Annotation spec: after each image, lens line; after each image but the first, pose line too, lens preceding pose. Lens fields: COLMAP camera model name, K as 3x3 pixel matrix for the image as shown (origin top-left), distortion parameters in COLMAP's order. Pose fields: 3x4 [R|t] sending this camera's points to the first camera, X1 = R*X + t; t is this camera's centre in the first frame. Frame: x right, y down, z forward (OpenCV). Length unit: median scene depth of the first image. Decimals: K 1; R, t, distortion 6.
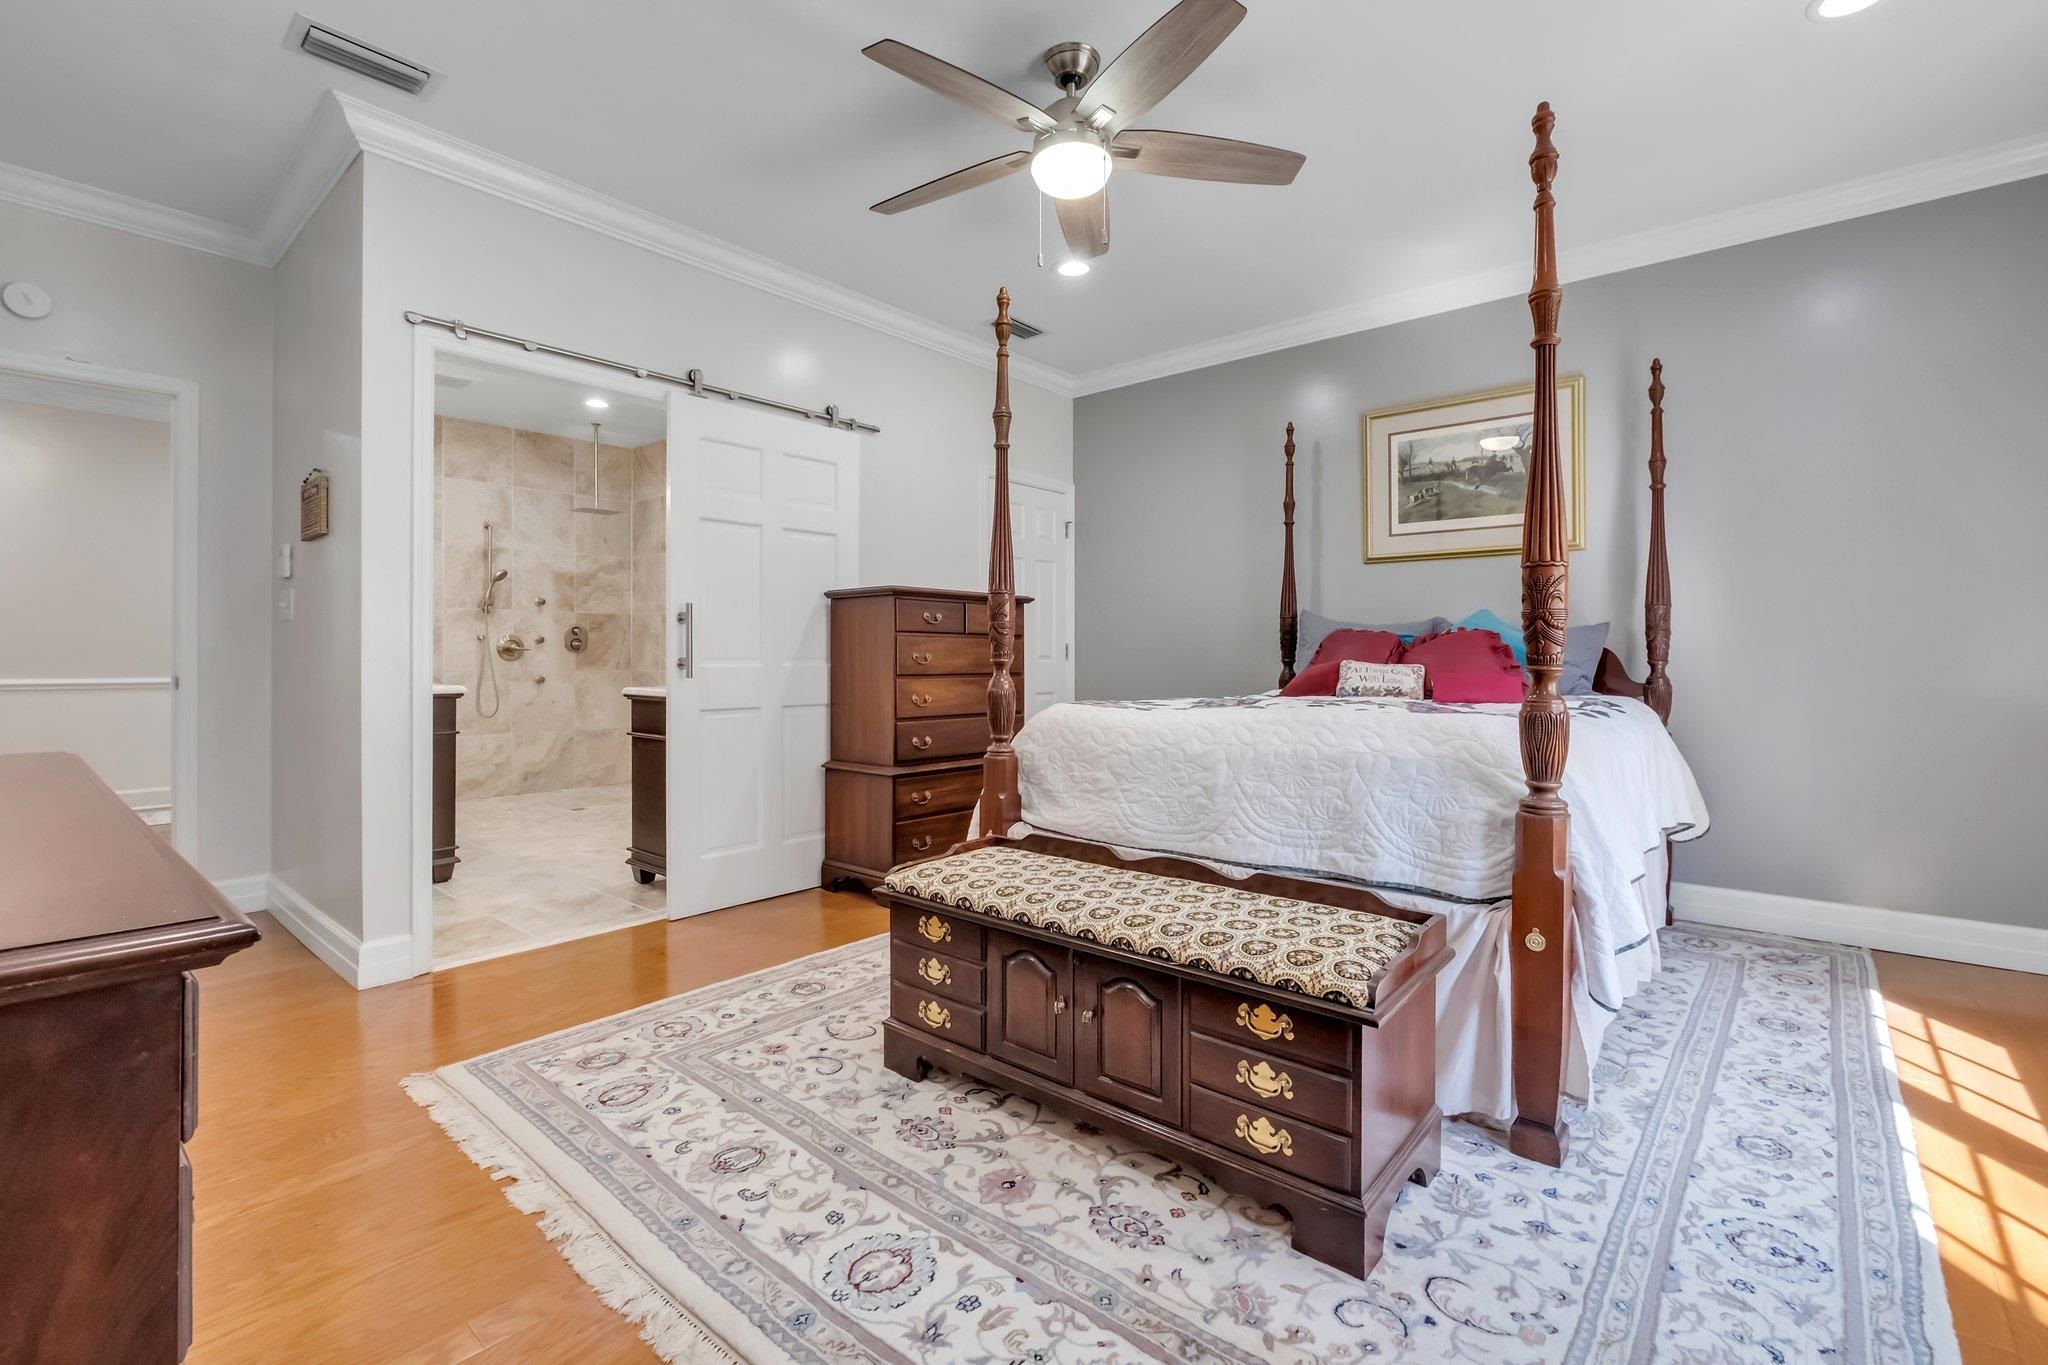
lens RADIAL K [[900.5, 0, 1008.1], [0, 900.5, 652.5], [0, 0, 1]] dist [-0.007668, -0.000203]
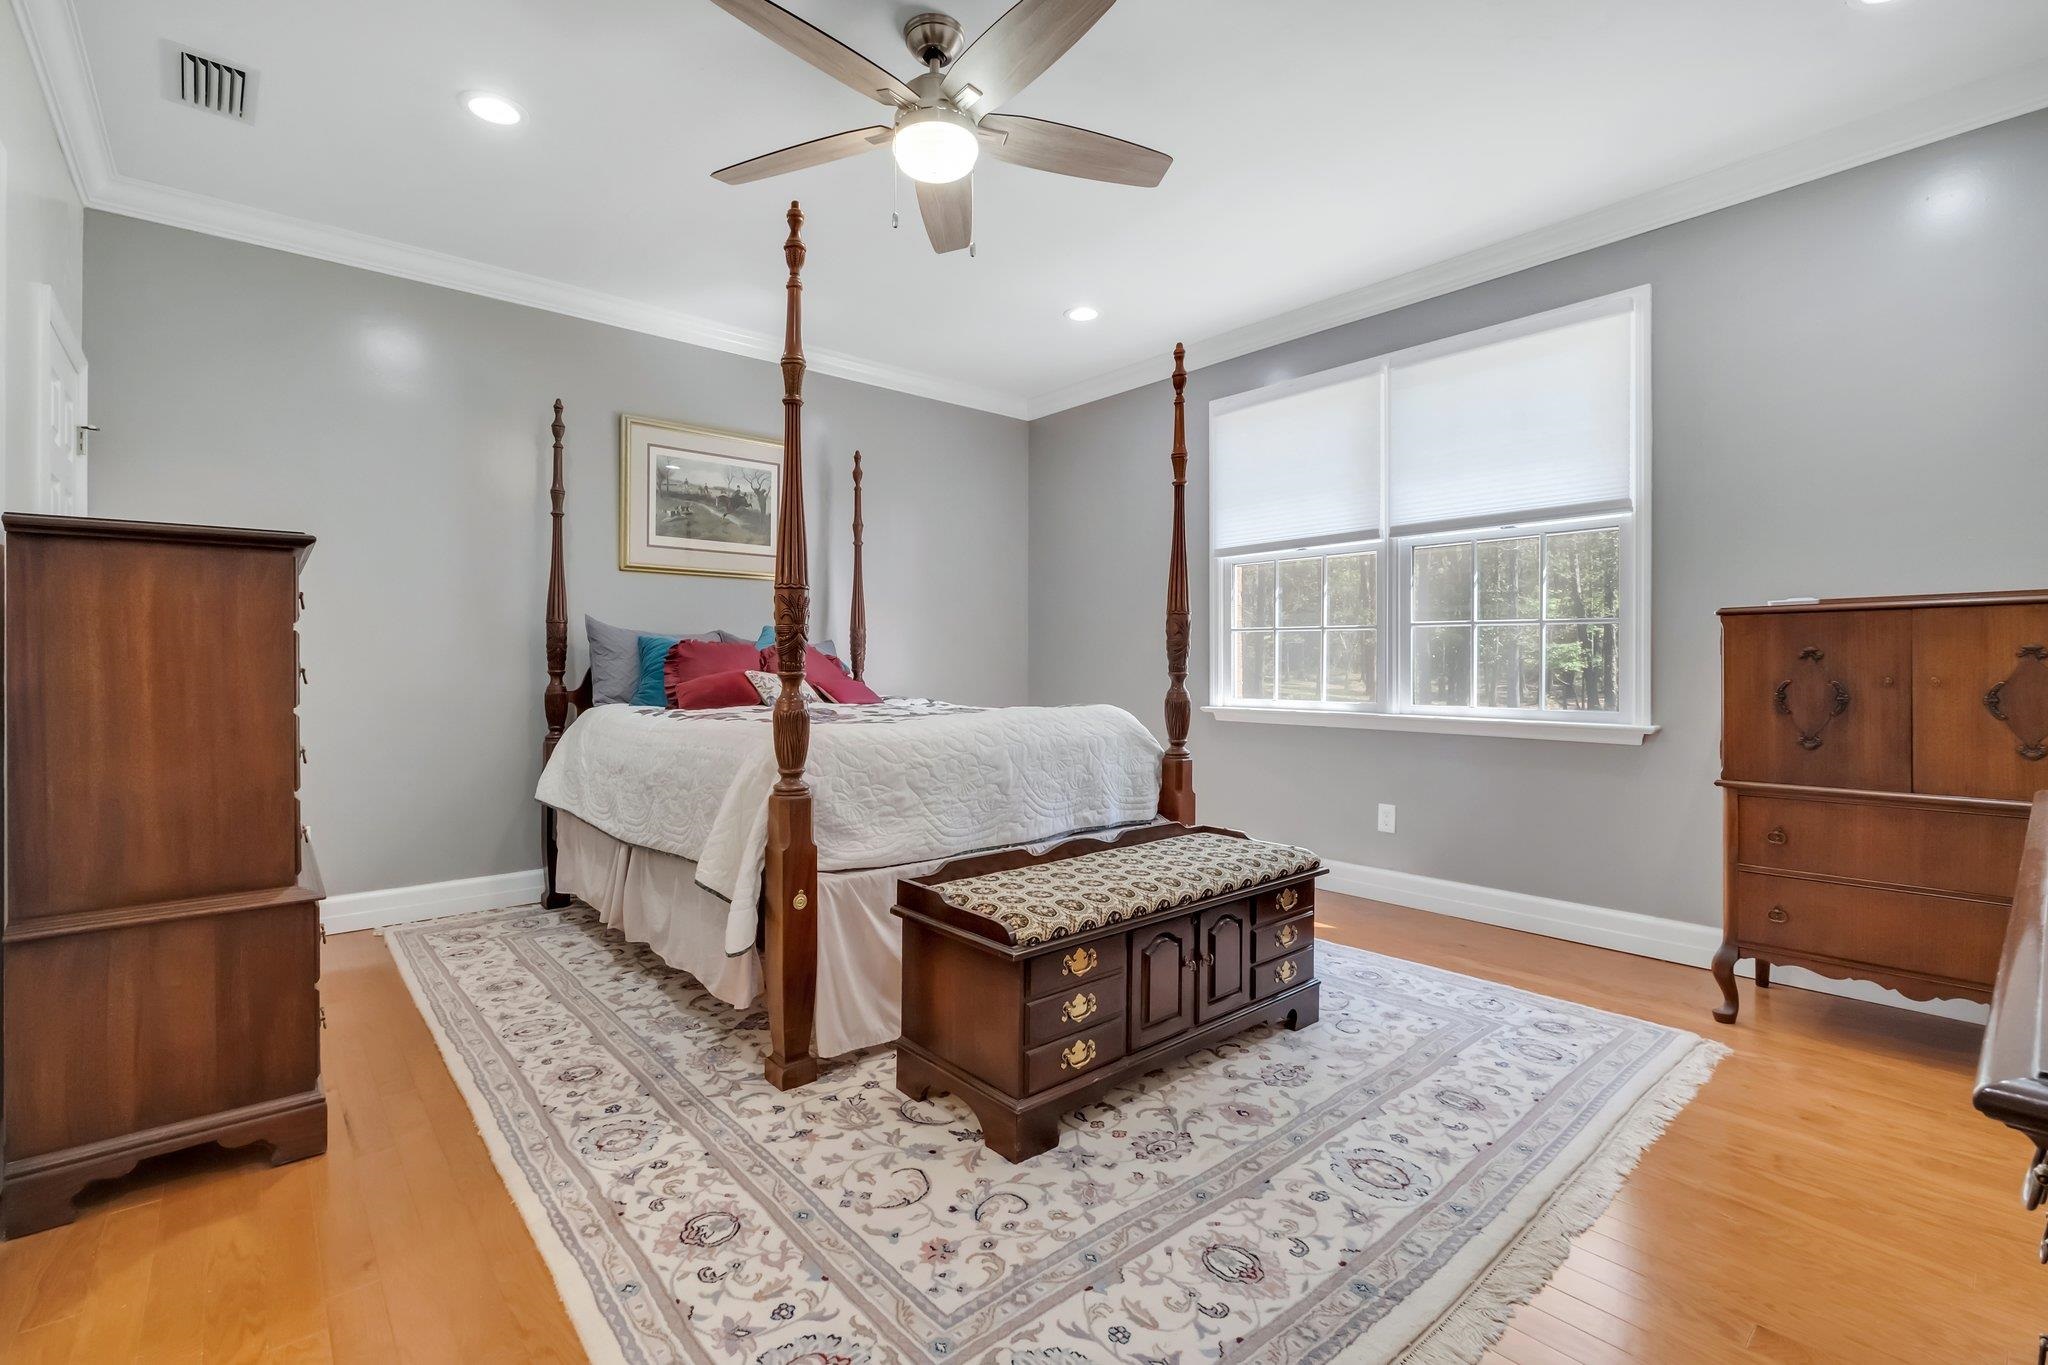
lens RADIAL K [[888.5, 0, 1015.6], [0, 888.5, 680.1], [0, 0, 1]] dist [-0.007774, 0.000539]
pose [[0.160294, -0.015255, 0.986951, -0.905737], [0.000671, 0.999882, 0.015346, 0.004679], [-0.987069, -0.001797, 0.160286, 0.846762]]
